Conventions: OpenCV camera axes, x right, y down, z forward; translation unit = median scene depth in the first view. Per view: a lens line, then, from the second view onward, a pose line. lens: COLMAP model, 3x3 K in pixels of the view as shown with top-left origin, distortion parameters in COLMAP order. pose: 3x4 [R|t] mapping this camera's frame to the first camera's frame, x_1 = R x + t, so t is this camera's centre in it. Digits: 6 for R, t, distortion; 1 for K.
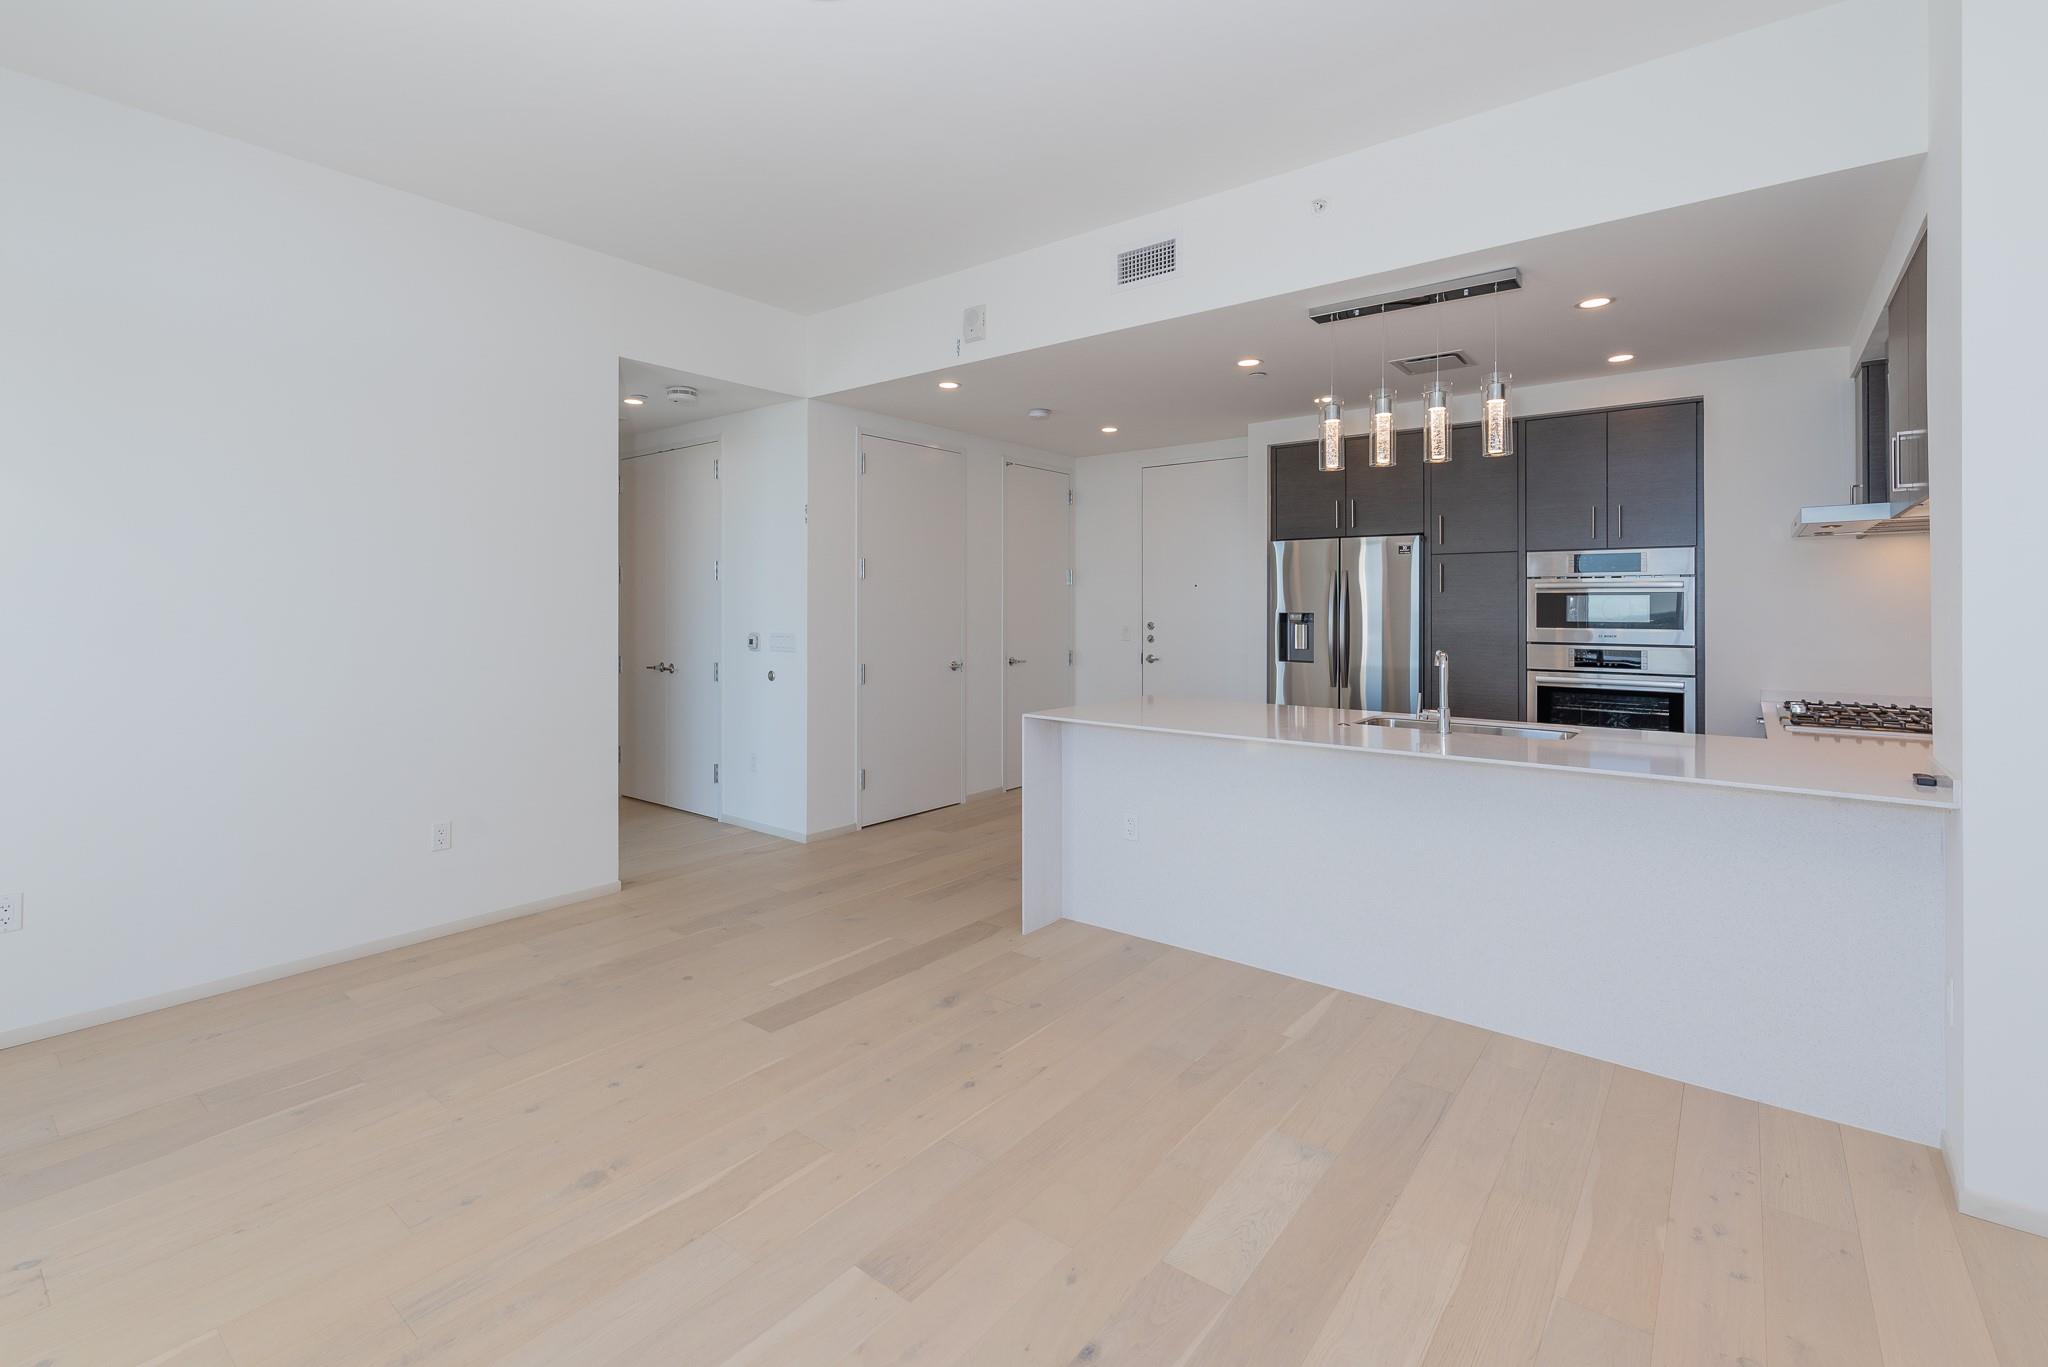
lens RADIAL K [[899.3, 0, 1019.8], [0, 899.3, 609.6], [0, 0, 1]] dist [0.003987, -0.002090]
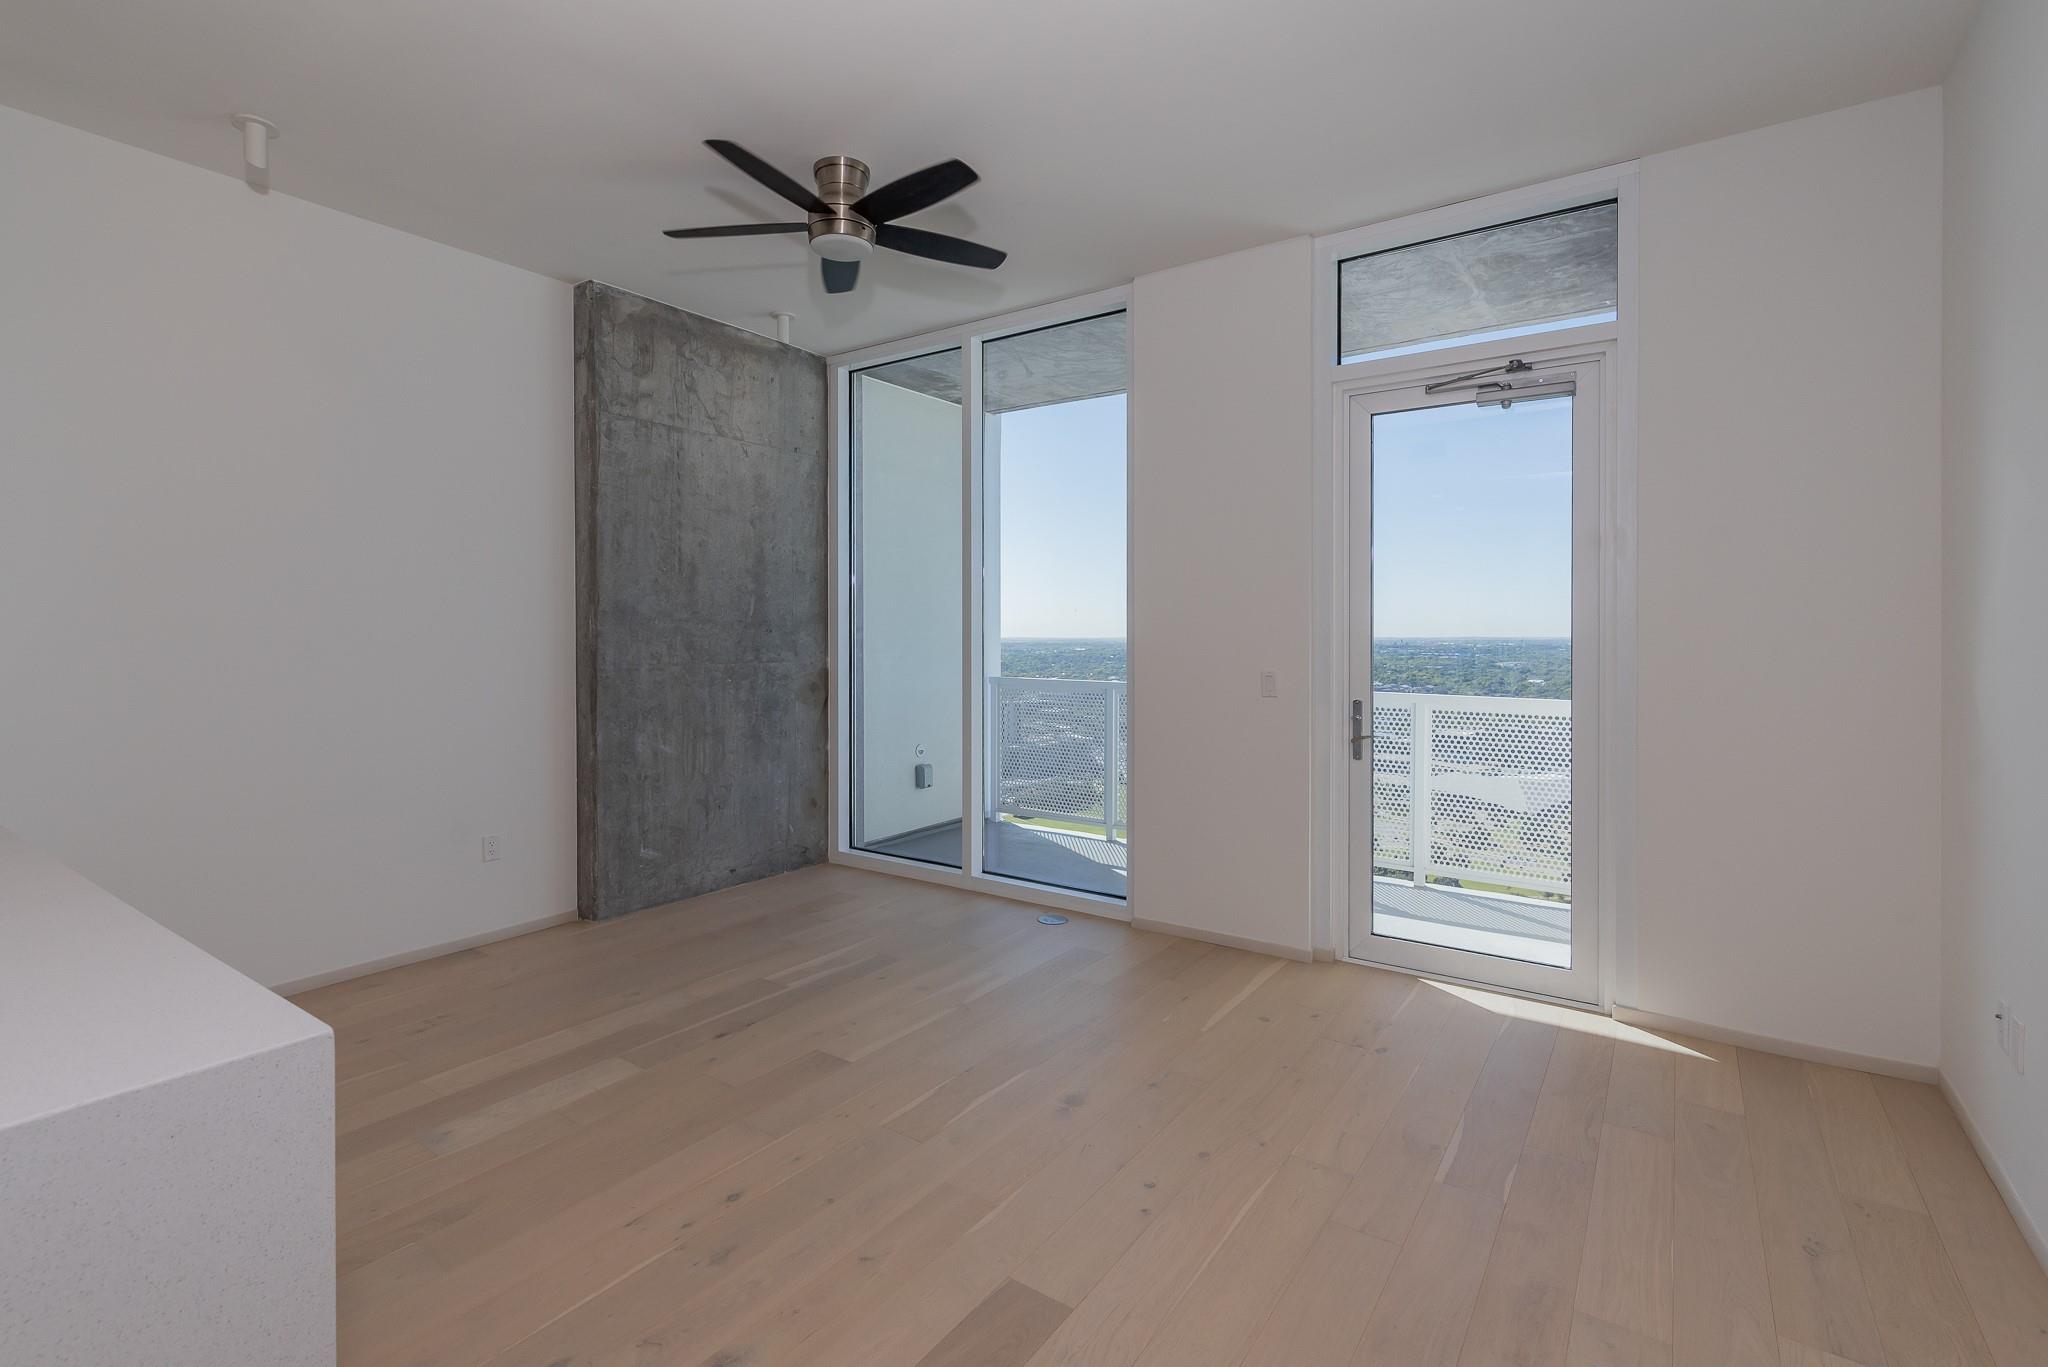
lens RADIAL K [[948.6, 0, 1019.4], [0, 948.6, 639.8], [0, 0, 1]] dist [-0.000360, -0.000044]
pose [[-0.998580, 0.003032, -0.053192, -0.147072], [0.002489, 0.999944, 0.010273, -0.002991], [0.053221, 0.010126, -0.998531, 0.999777]]
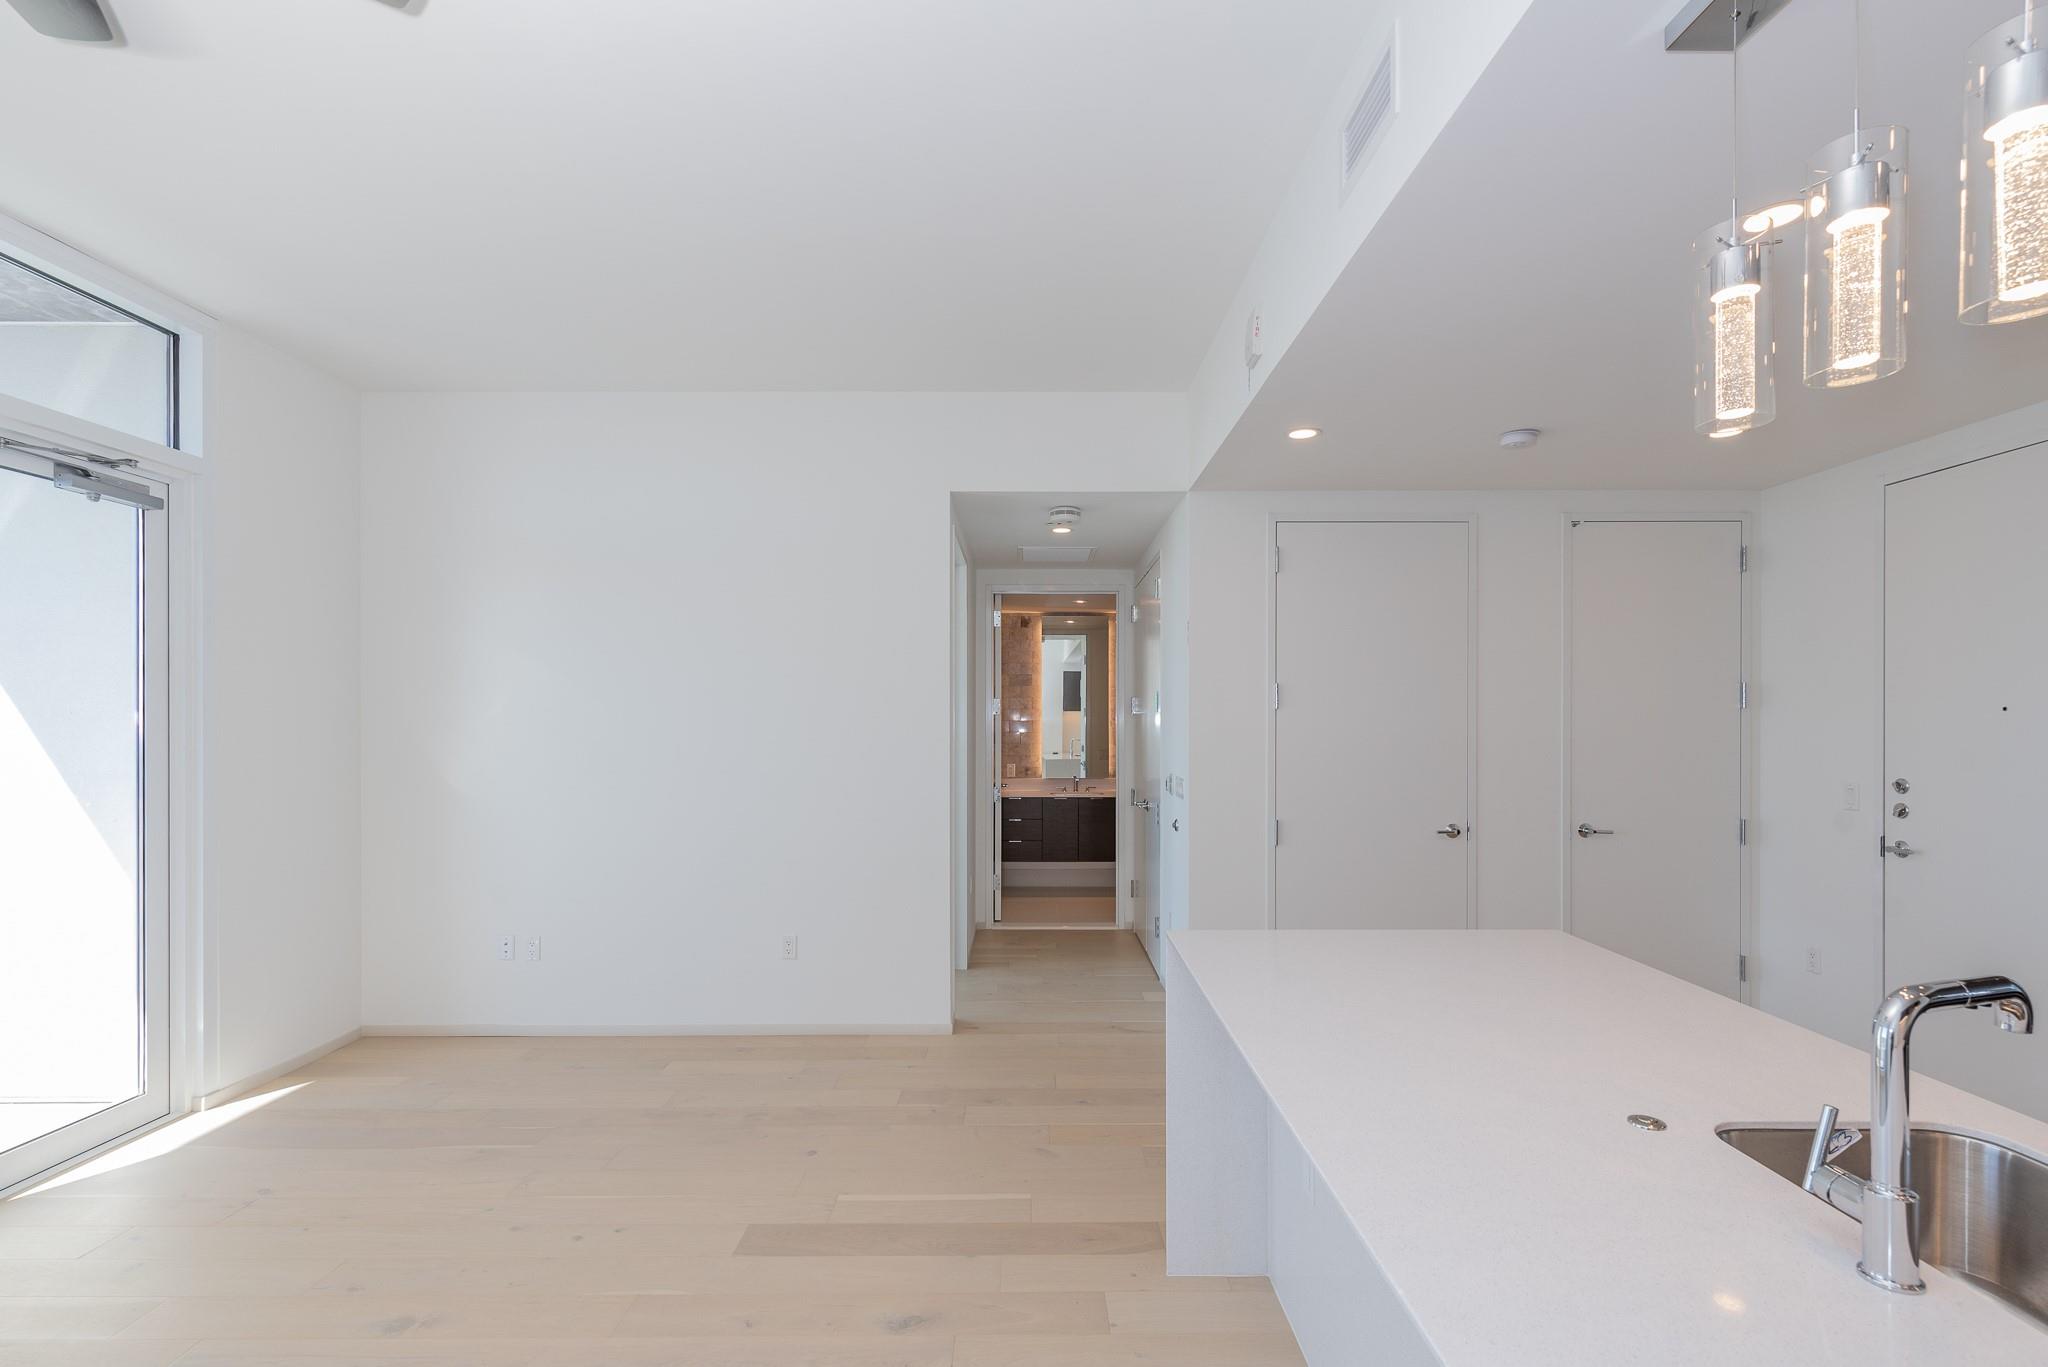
lens RADIAL K [[899.3, 0, 1034.1], [0, 899.3, 731.4], [0, 0, 1]] dist [0.003987, -0.002090]
pose [[0.626090, 0.005372, -0.779732, 0.339680], [-0.002475, 0.999985, 0.004902, -0.021427], [0.779747, -0.001140, 0.626094, 0.405937]]
